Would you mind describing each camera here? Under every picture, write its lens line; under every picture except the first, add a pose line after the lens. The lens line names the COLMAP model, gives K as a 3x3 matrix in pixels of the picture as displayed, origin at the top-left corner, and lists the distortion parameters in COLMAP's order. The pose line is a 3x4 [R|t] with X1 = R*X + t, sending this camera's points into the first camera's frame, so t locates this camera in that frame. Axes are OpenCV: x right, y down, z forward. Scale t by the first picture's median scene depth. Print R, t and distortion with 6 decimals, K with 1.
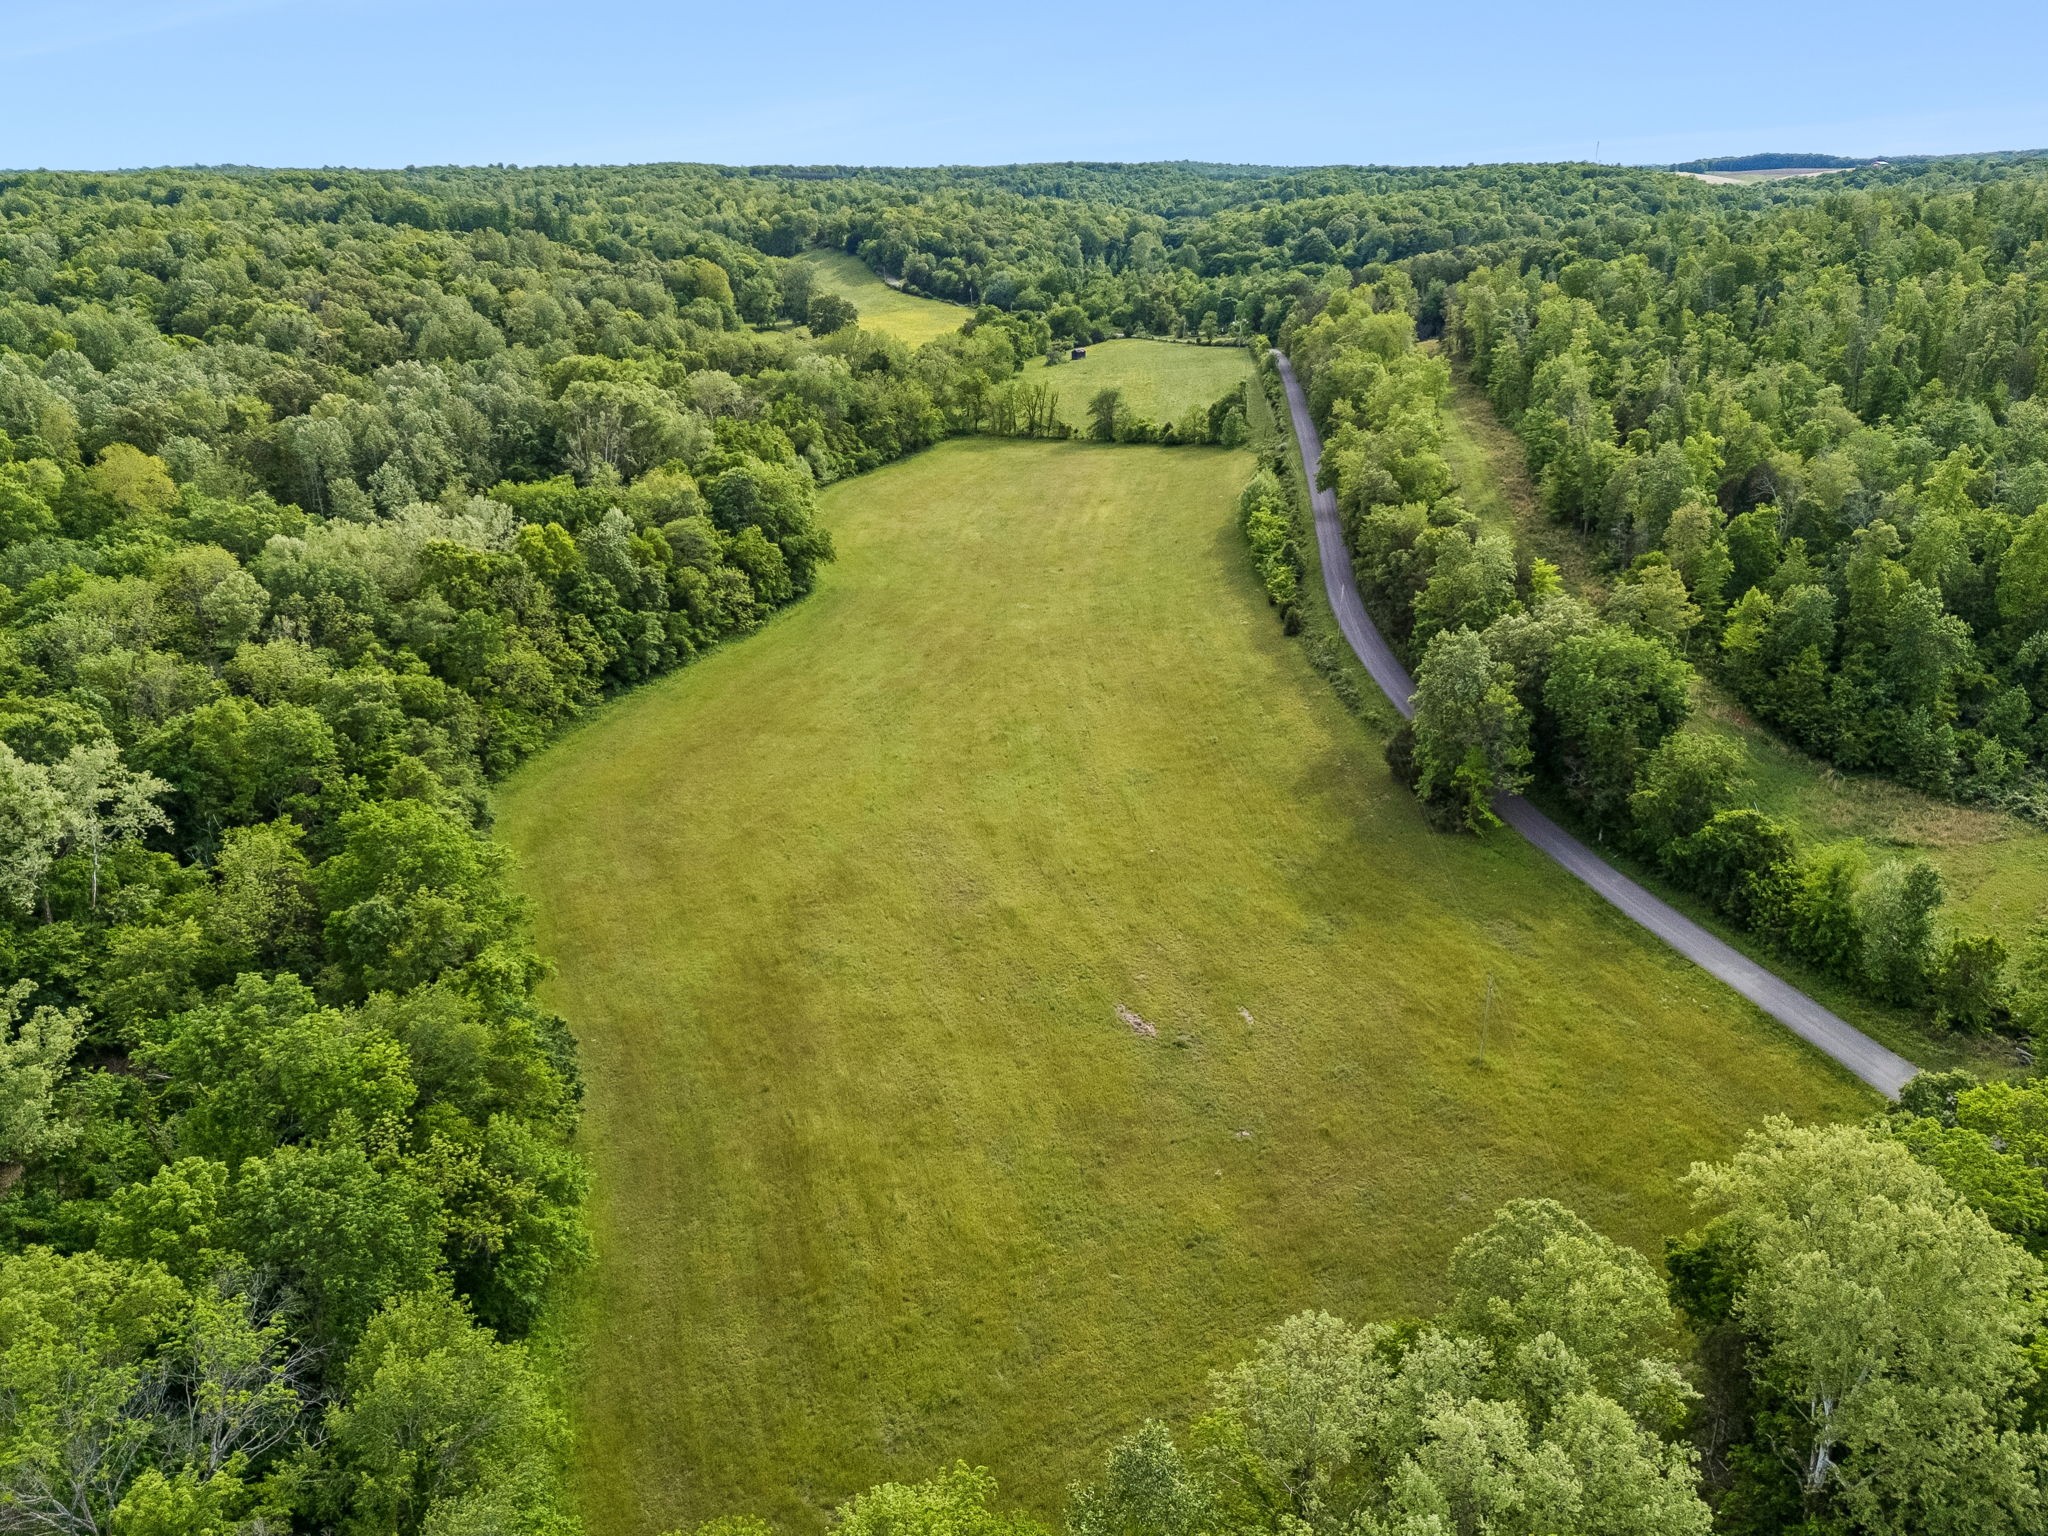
lens RADIAL K [[1473.6, 0, 1017.4], [0, 1473.6, 726.5], [0, 0, 1]] dist [0.070908, -0.093348]
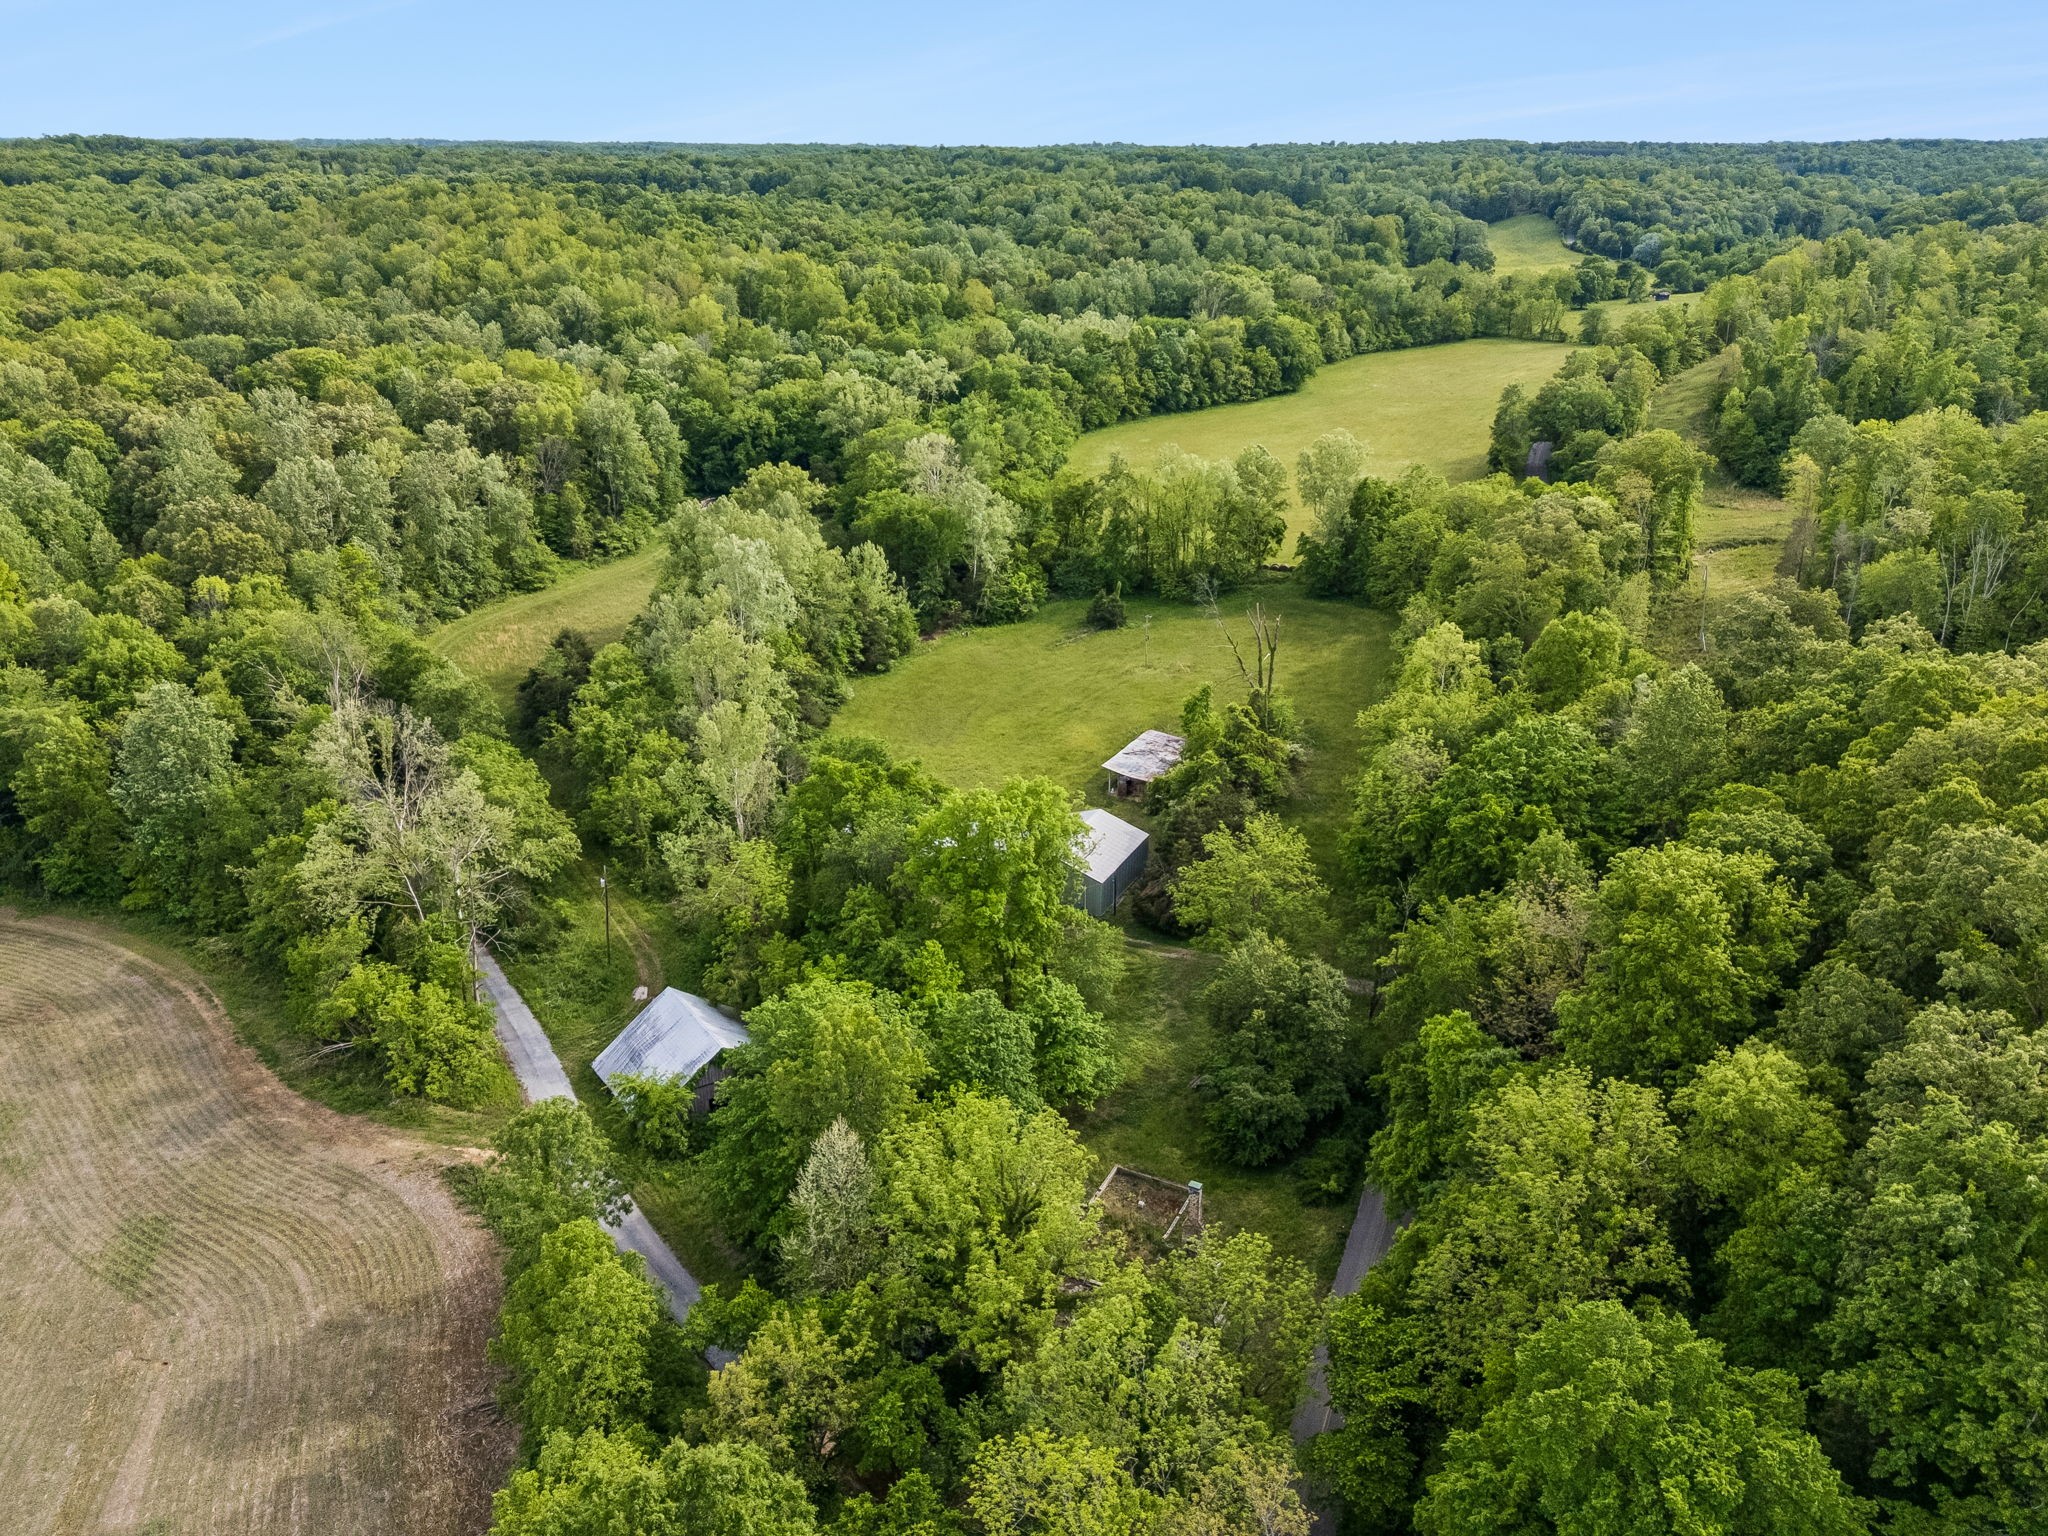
lens RADIAL K [[1473.6, 0, 1017.4], [0, 1473.6, 726.5], [0, 0, 1]] dist [0.070908, -0.093348]
pose [[0.862261, 0.190047, -0.469456, 0.315845], [-0.184001, 0.981140, 0.059229, 0.169129], [0.471858, 0.035310, 0.880967, -0.452057]]
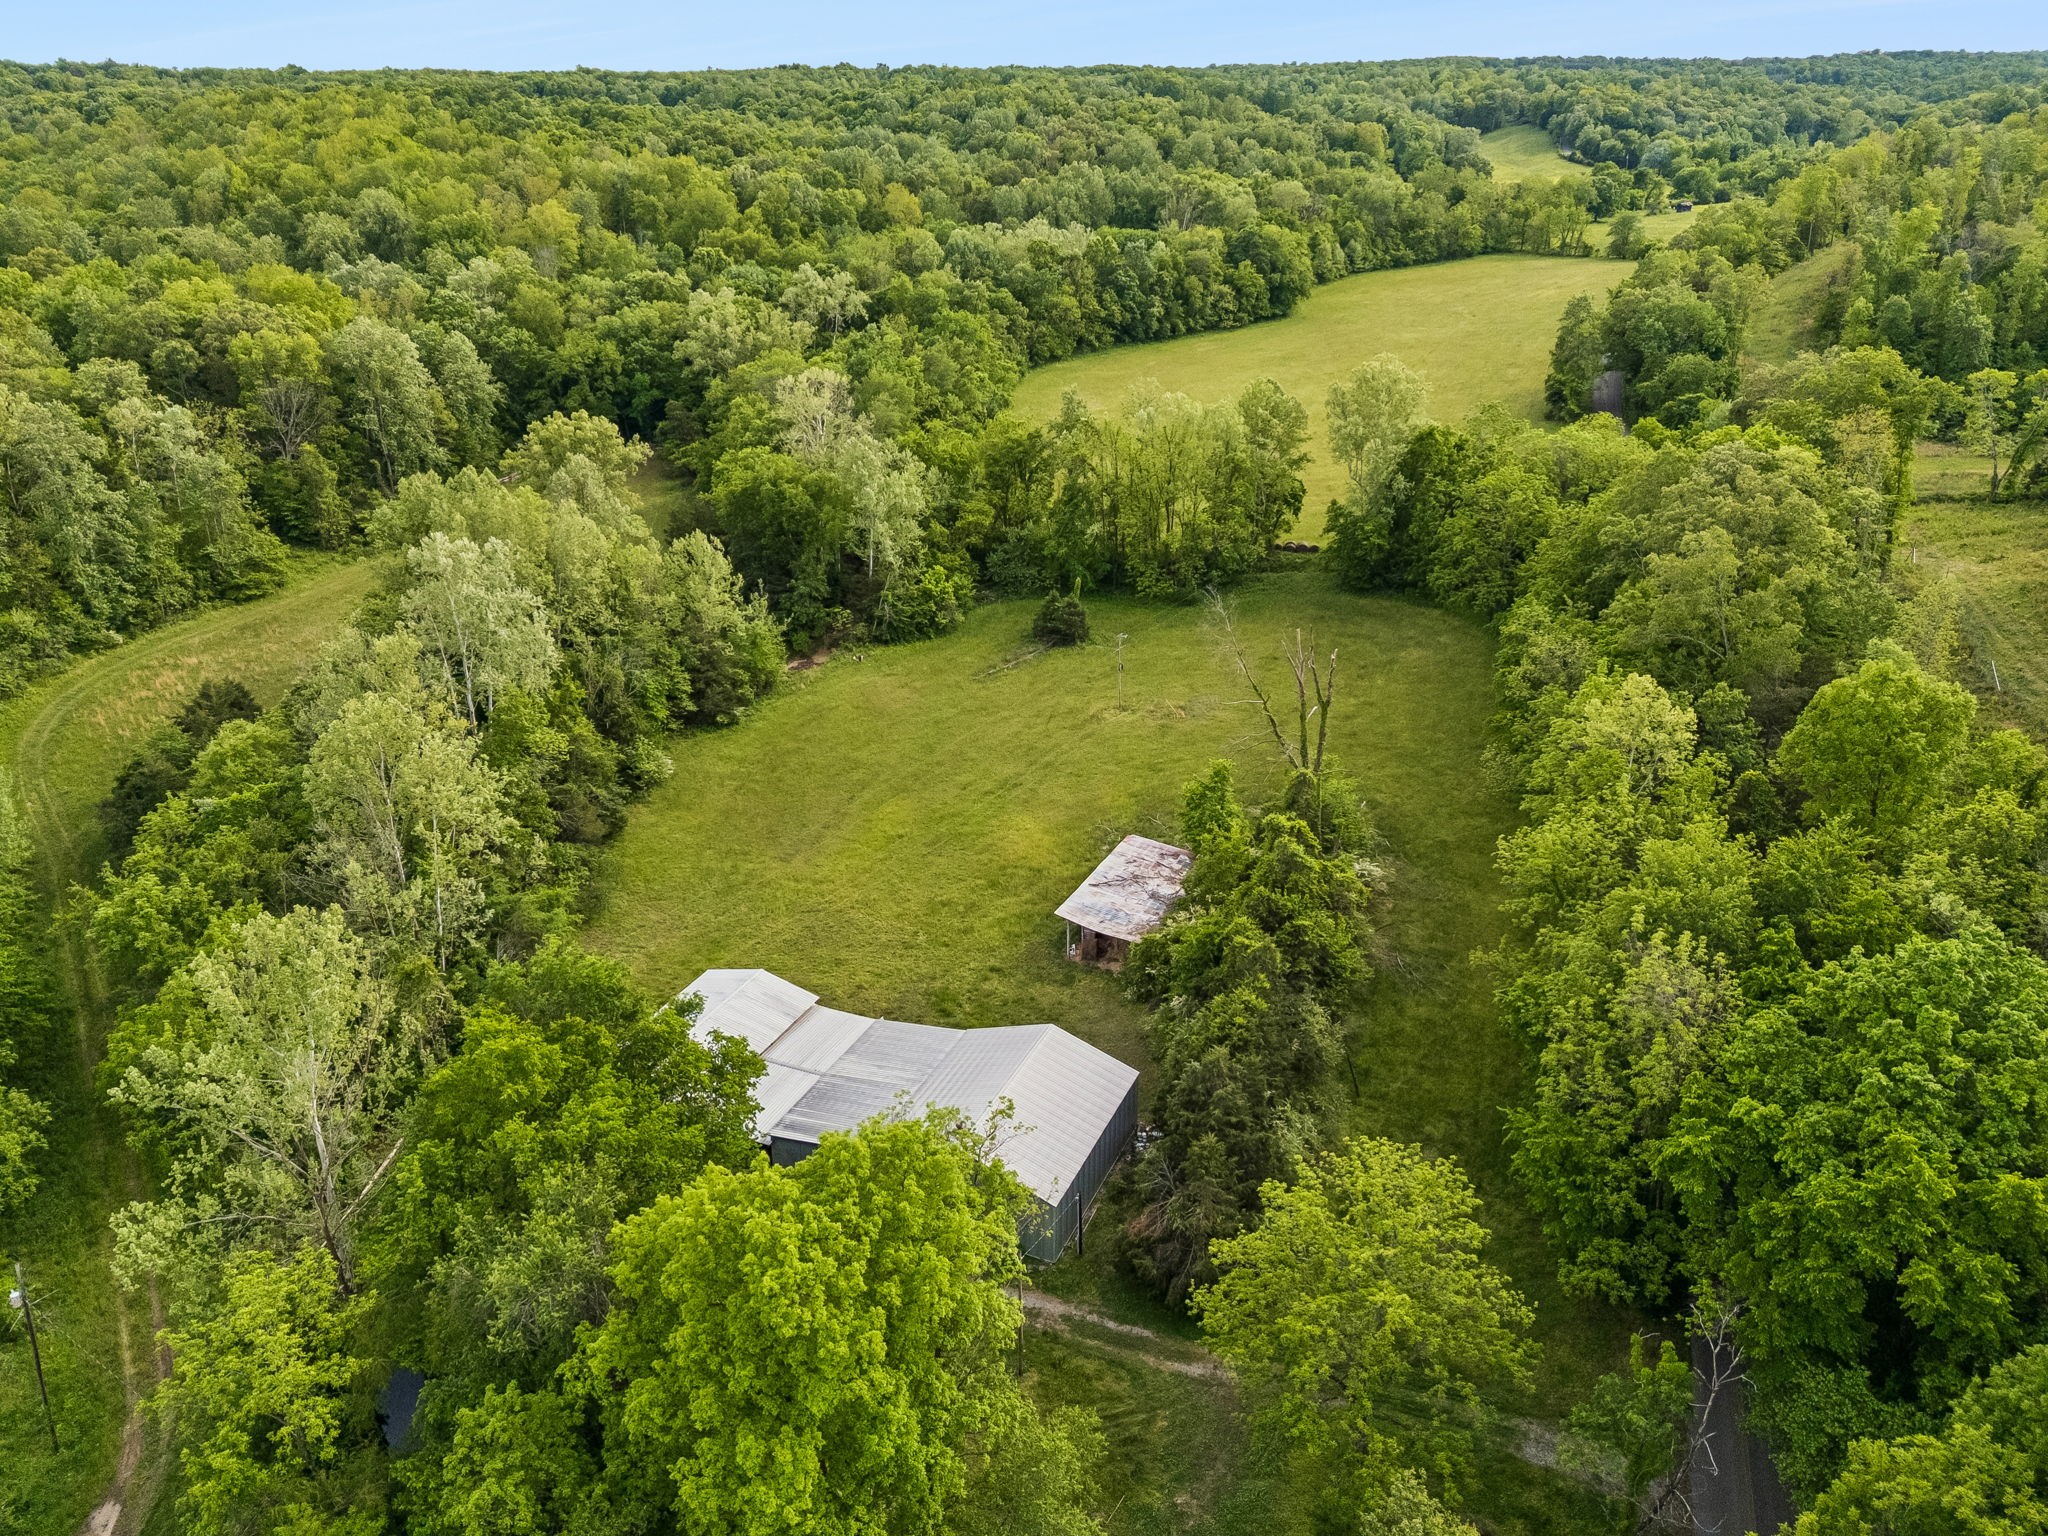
lens RADIAL K [[1491.3, 0, 1033.6], [0, 1491.3, 726.5], [0, 0, 1]] dist [0.054151, -0.050887]
pose [[0.882292, 0.186732, -0.432078, 0.234690], [-0.165429, 0.982398, 0.086764, 0.145093], [0.440674, -0.005073, 0.897653, -0.284223]]
